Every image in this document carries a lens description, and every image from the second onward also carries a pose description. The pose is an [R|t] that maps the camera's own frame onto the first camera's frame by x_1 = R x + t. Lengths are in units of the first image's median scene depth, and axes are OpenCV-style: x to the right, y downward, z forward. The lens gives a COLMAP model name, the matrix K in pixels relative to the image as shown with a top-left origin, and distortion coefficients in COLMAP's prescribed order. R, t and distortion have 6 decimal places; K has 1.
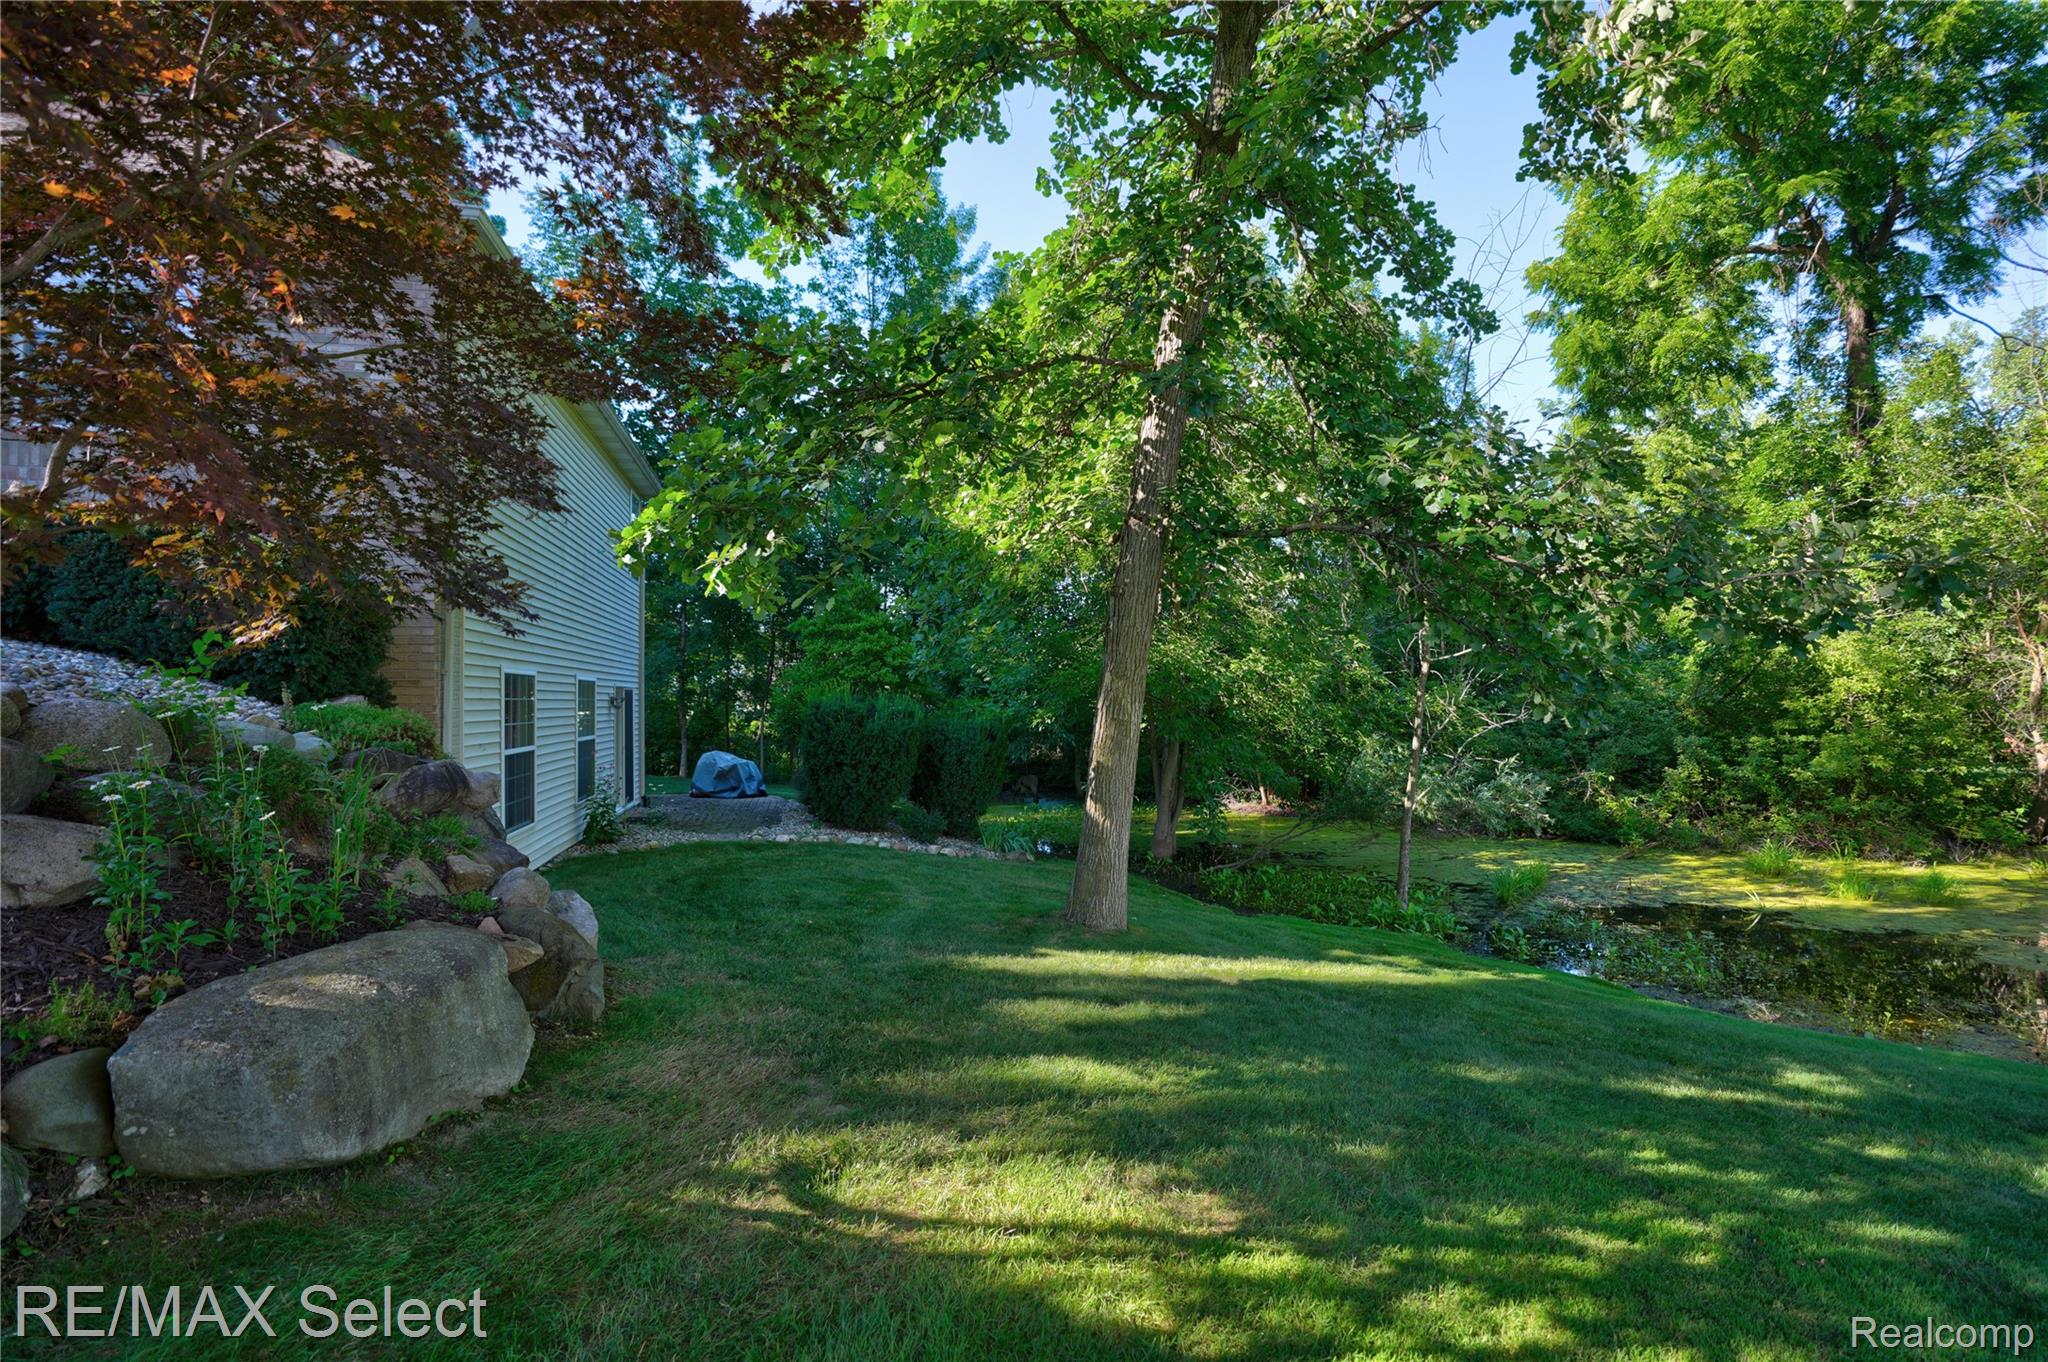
lens RADIAL K [[951.2, 0, 1027.7], [0, 951.2, 689.0], [0, 0, 1]] dist [-0.078814, 0.034207]
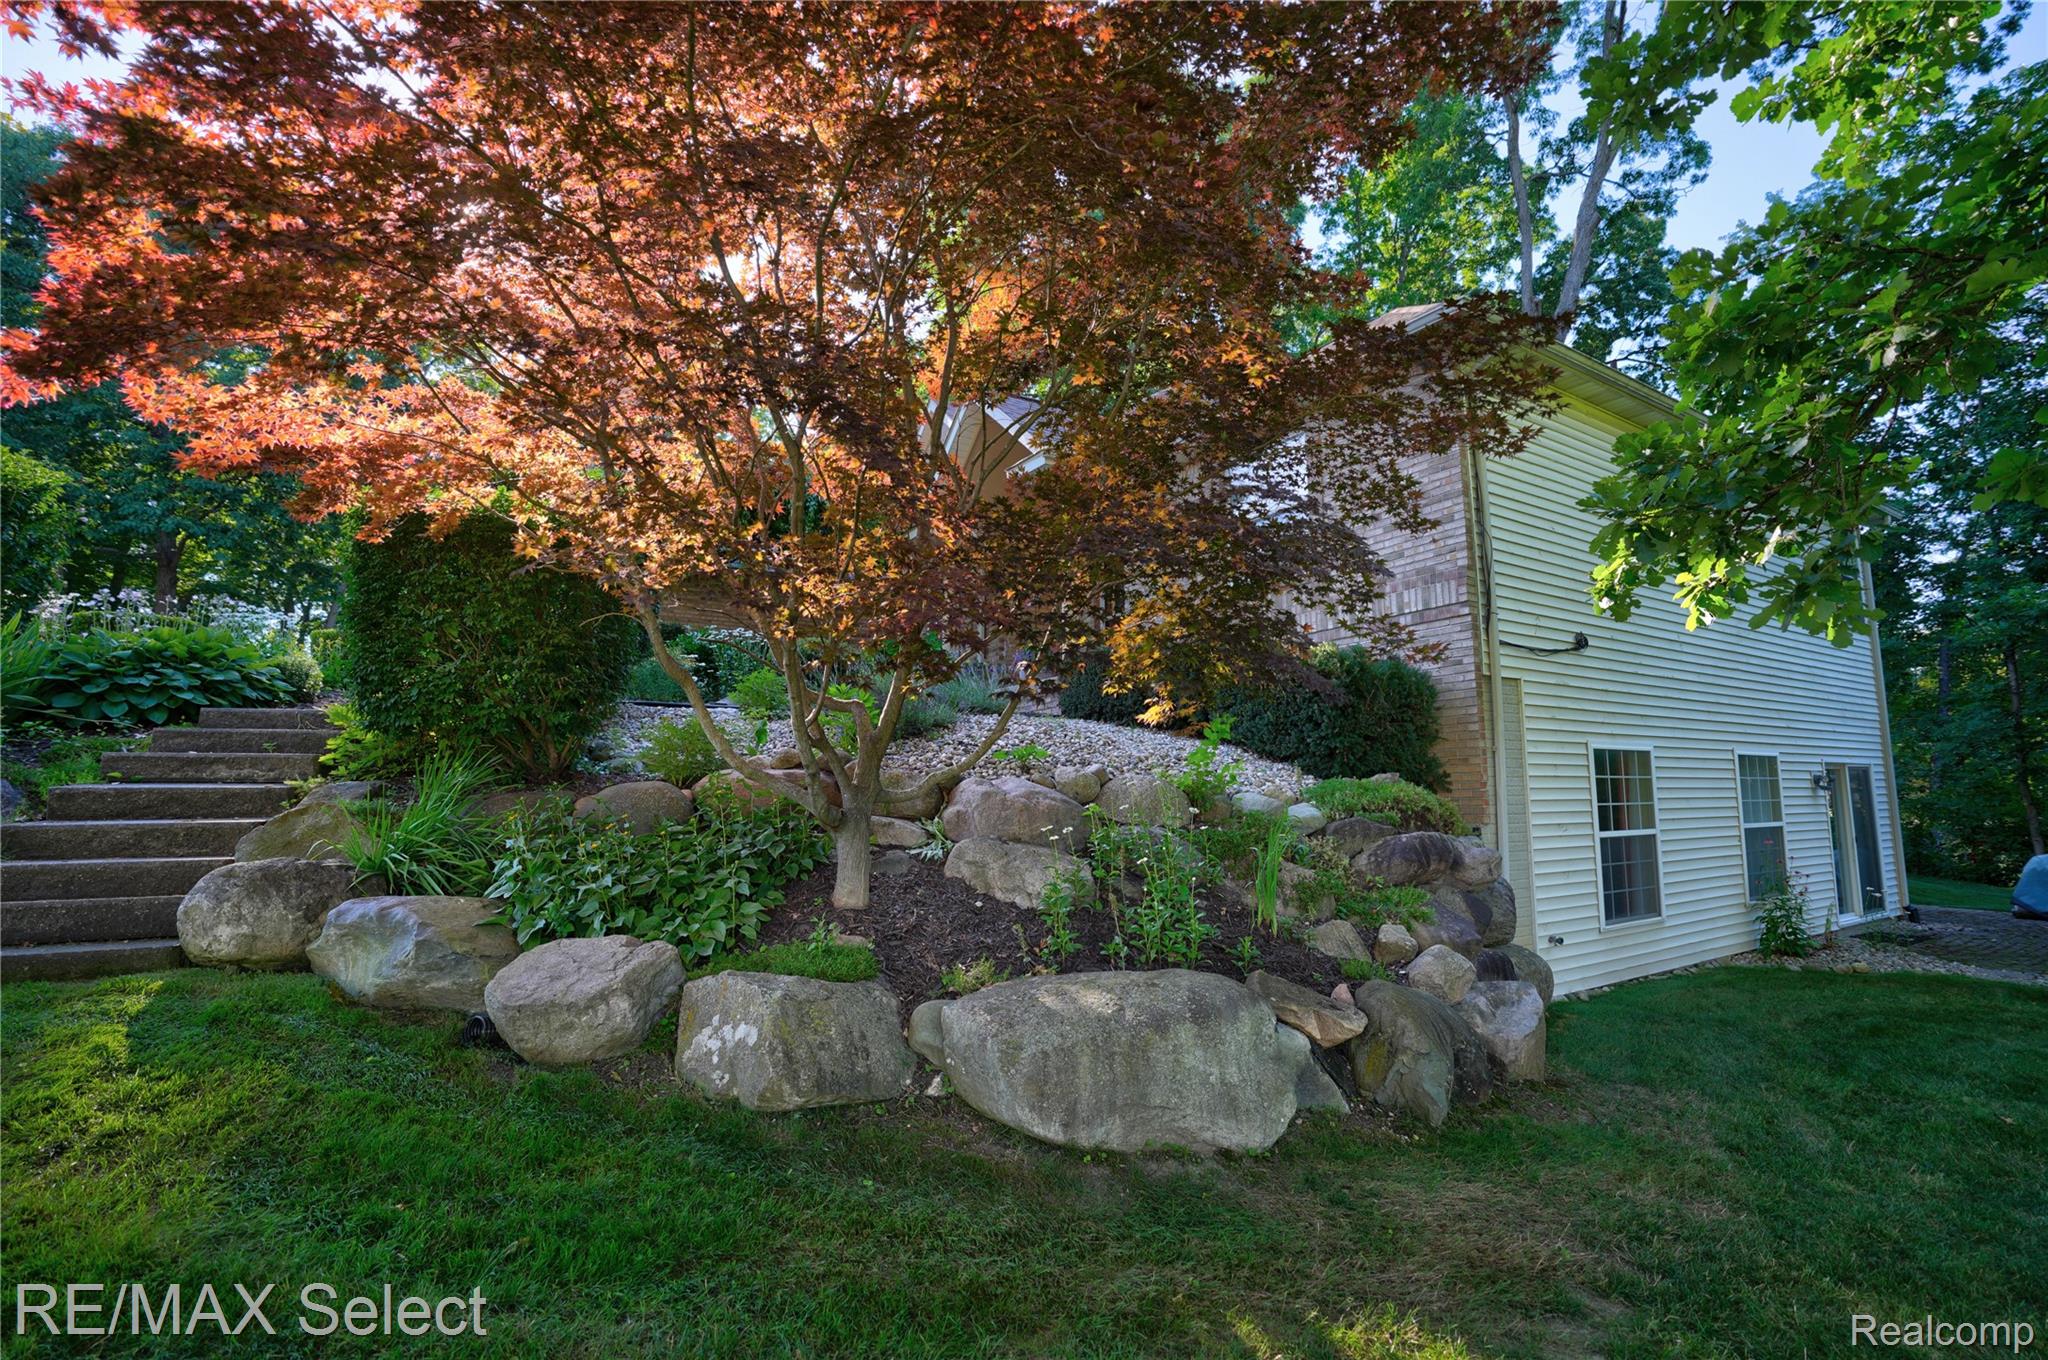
lens RADIAL K [[951.2, 0, 1027.7], [0, 951.2, 688.0], [0, 0, 1]] dist [-0.078814, 0.034207]
pose [[0.323626, -0.102801, -0.940584, 0.269486], [0.011086, 0.994424, -0.104871, 0.026212], [0.946120, 0.023512, 0.322962, 0.313576]]
